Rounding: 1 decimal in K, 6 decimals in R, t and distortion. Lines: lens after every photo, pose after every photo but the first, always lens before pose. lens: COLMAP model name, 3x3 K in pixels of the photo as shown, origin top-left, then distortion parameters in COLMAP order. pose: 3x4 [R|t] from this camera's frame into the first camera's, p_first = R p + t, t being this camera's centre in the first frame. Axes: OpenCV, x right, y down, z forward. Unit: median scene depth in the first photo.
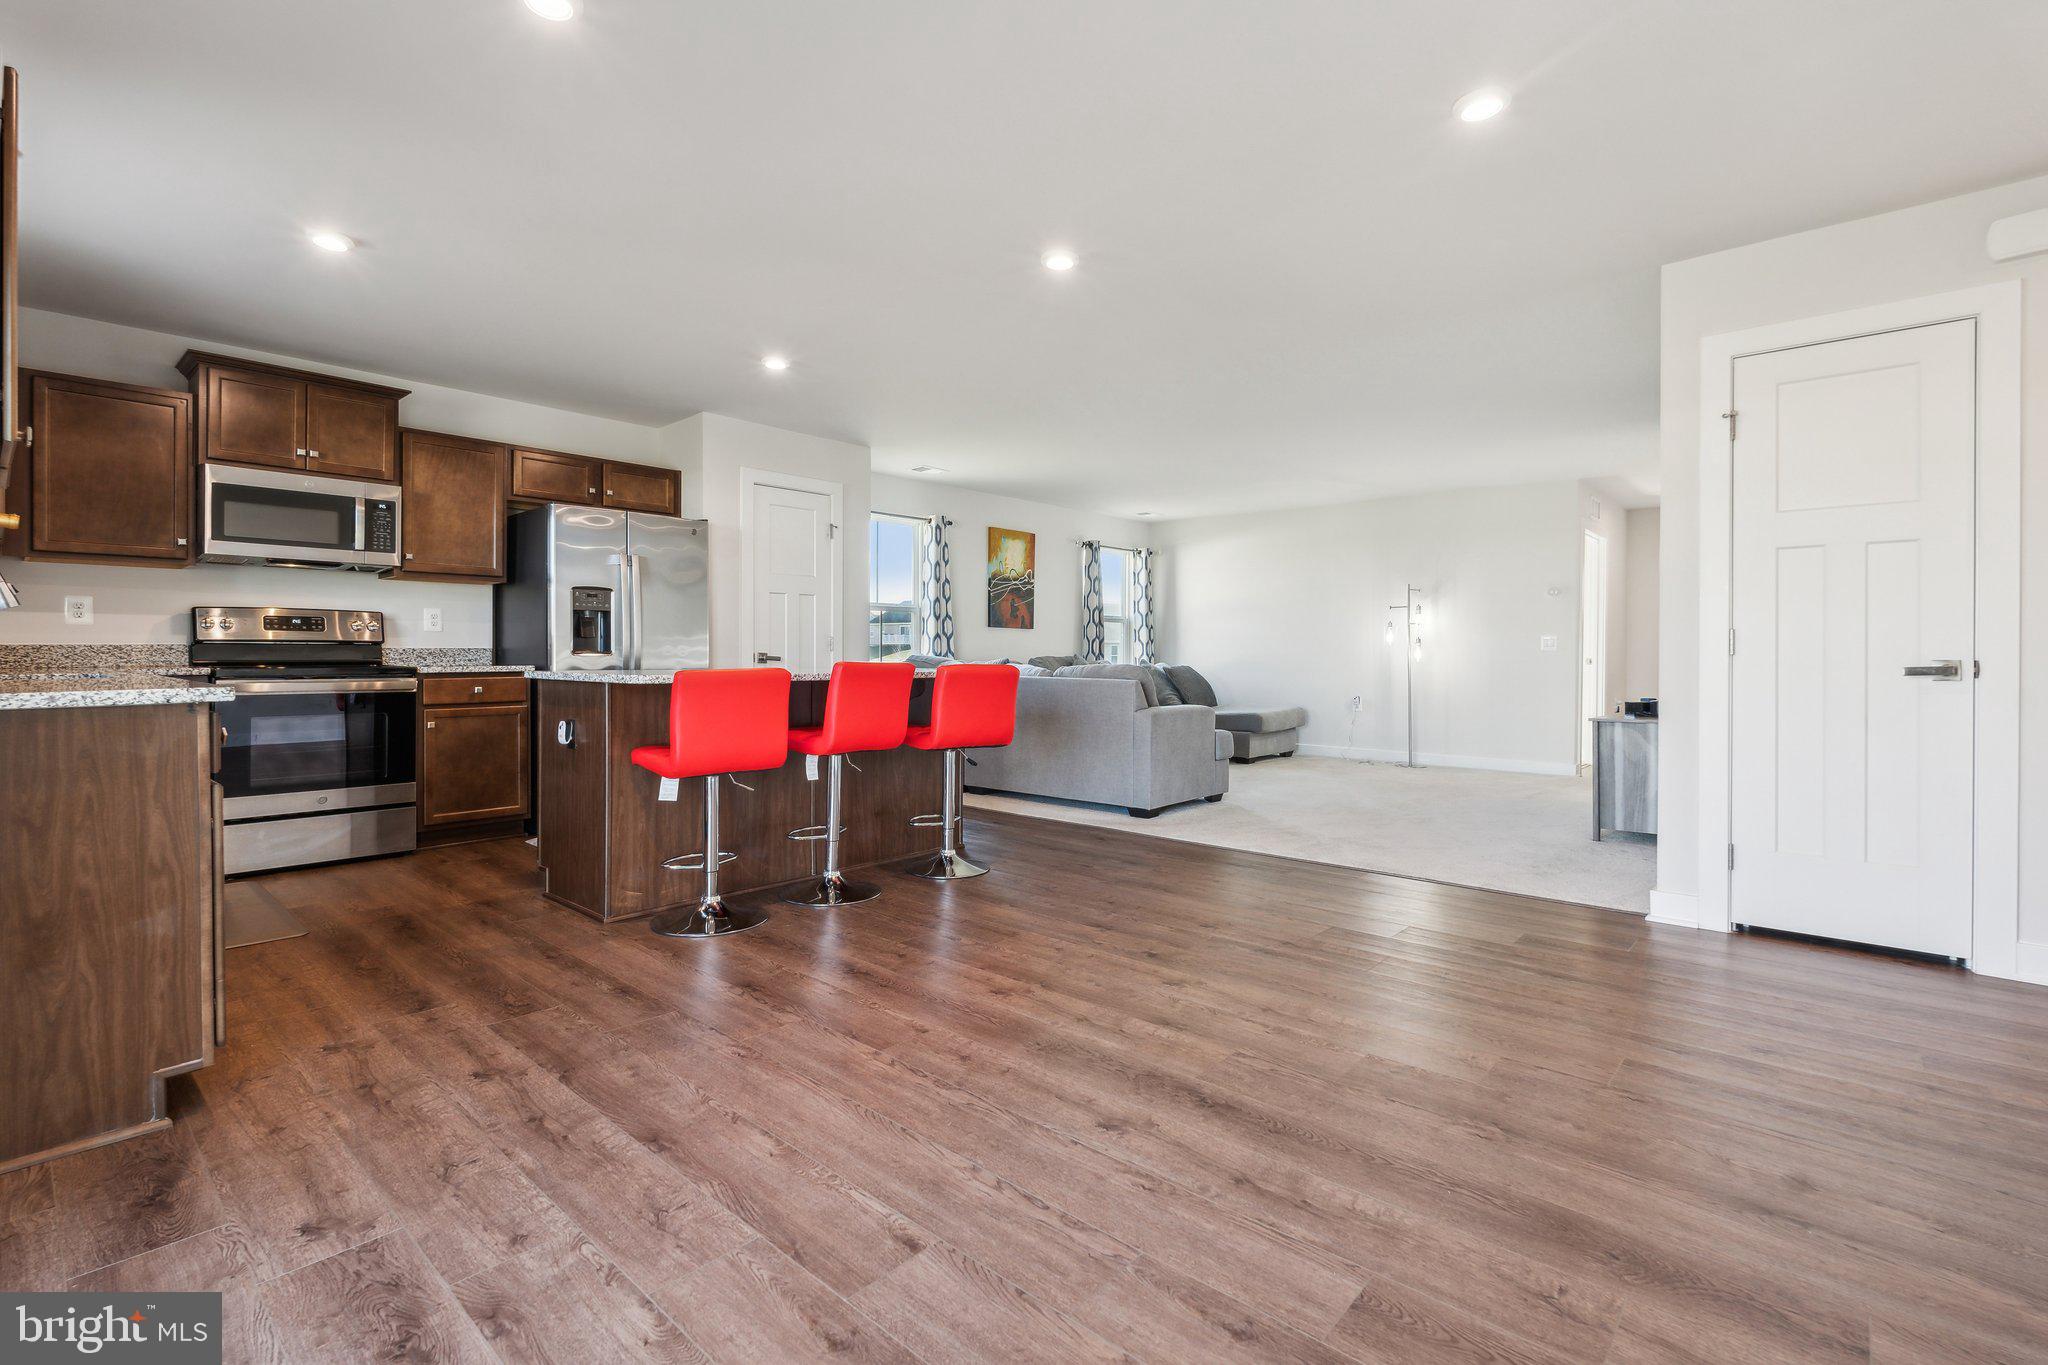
lens RADIAL K [[929.0, 0, 1006.3], [0, 929.0, 678.4], [0, 0, 1]] dist [-0.000146, -0.000644]
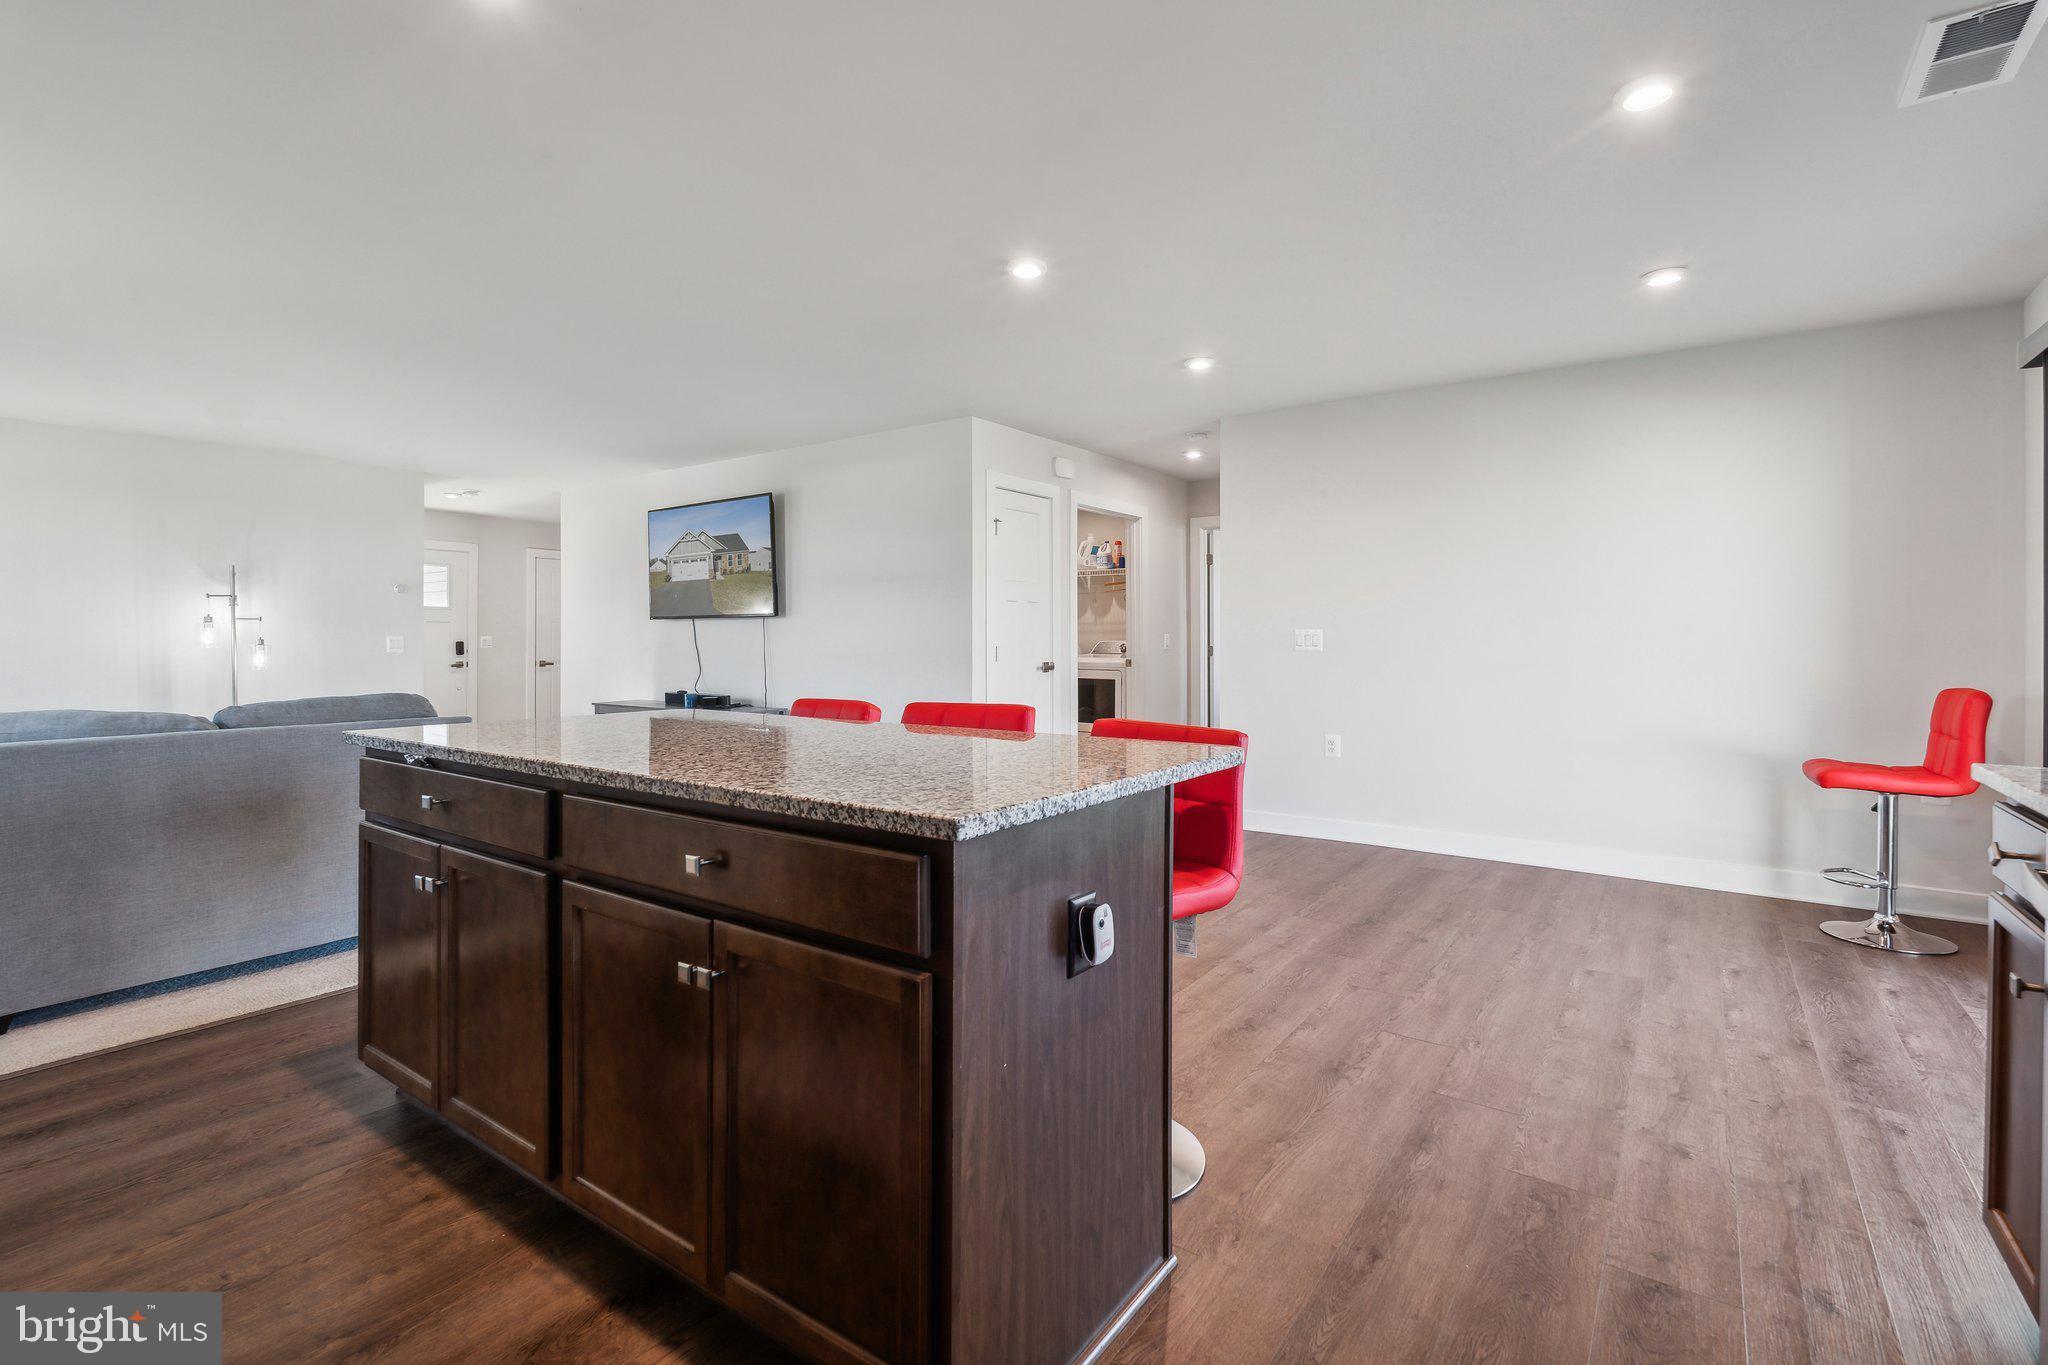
lens RADIAL K [[929.0, 0, 1033.5], [0, 929.0, 682.6], [0, 0, 1]] dist [-0.000146, -0.000644]
pose [[-0.116576, -0.049051, 0.991970, -1.235249], [0.025481, 0.998303, 0.052359, -0.099880], [-0.992855, 0.031381, -0.115128, 1.541720]]
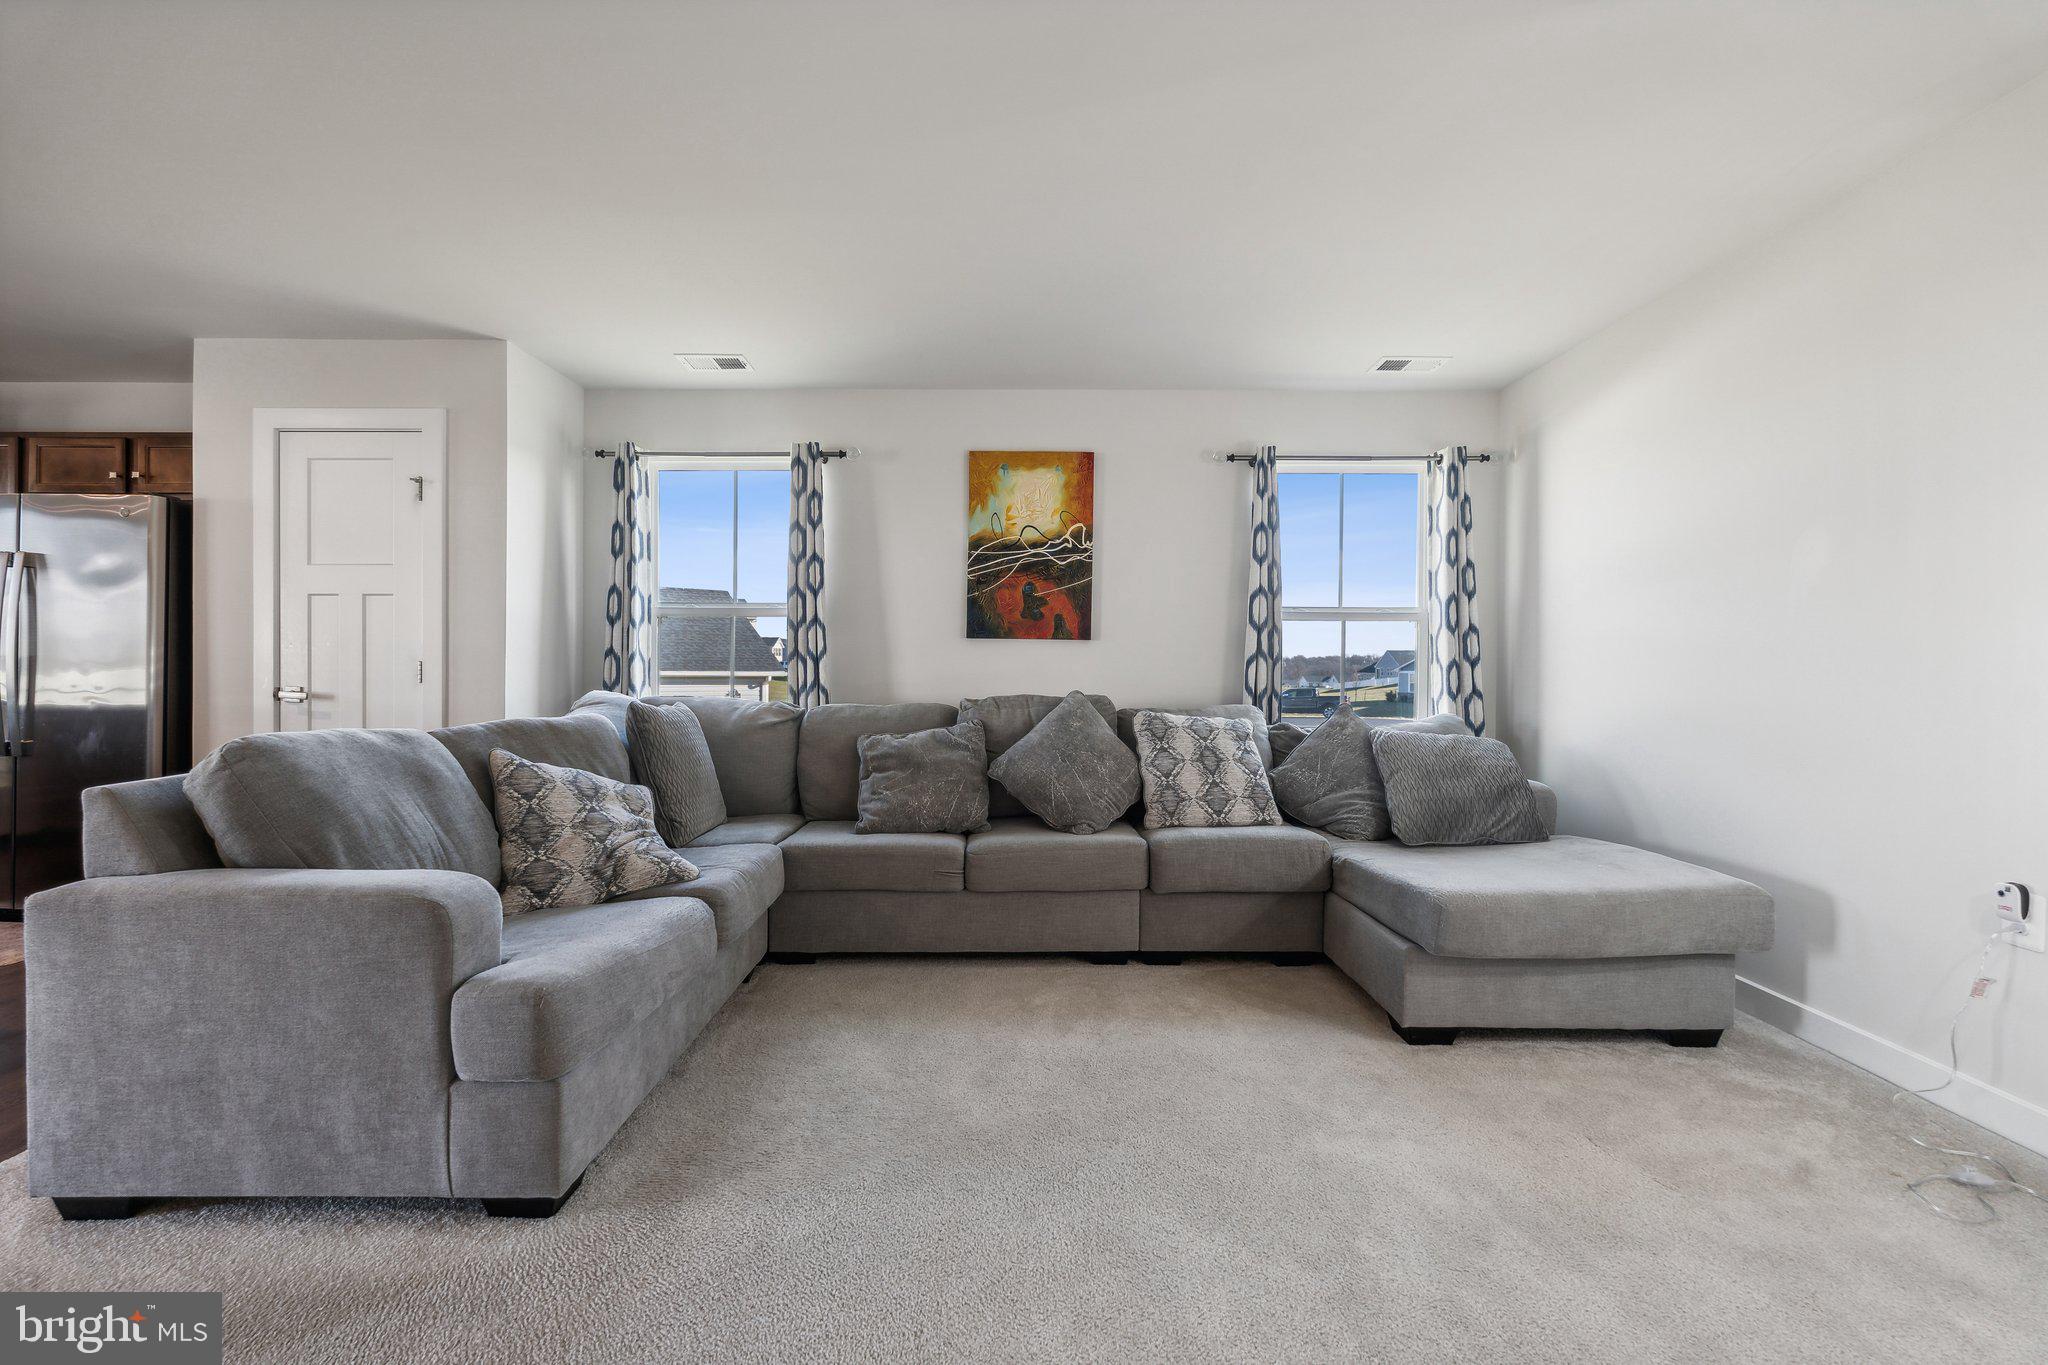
lens RADIAL K [[929.0, 0, 1043.7], [0, 929.0, 673.0], [0, 0, 1]] dist [-0.000146, -0.000644]
pose [[0.670160, 0.000599, -0.742217, 1.414931], [-0.022323, 0.999564, -0.019349, -0.087961], [0.741881, 0.029535, 0.669880, 2.327376]]
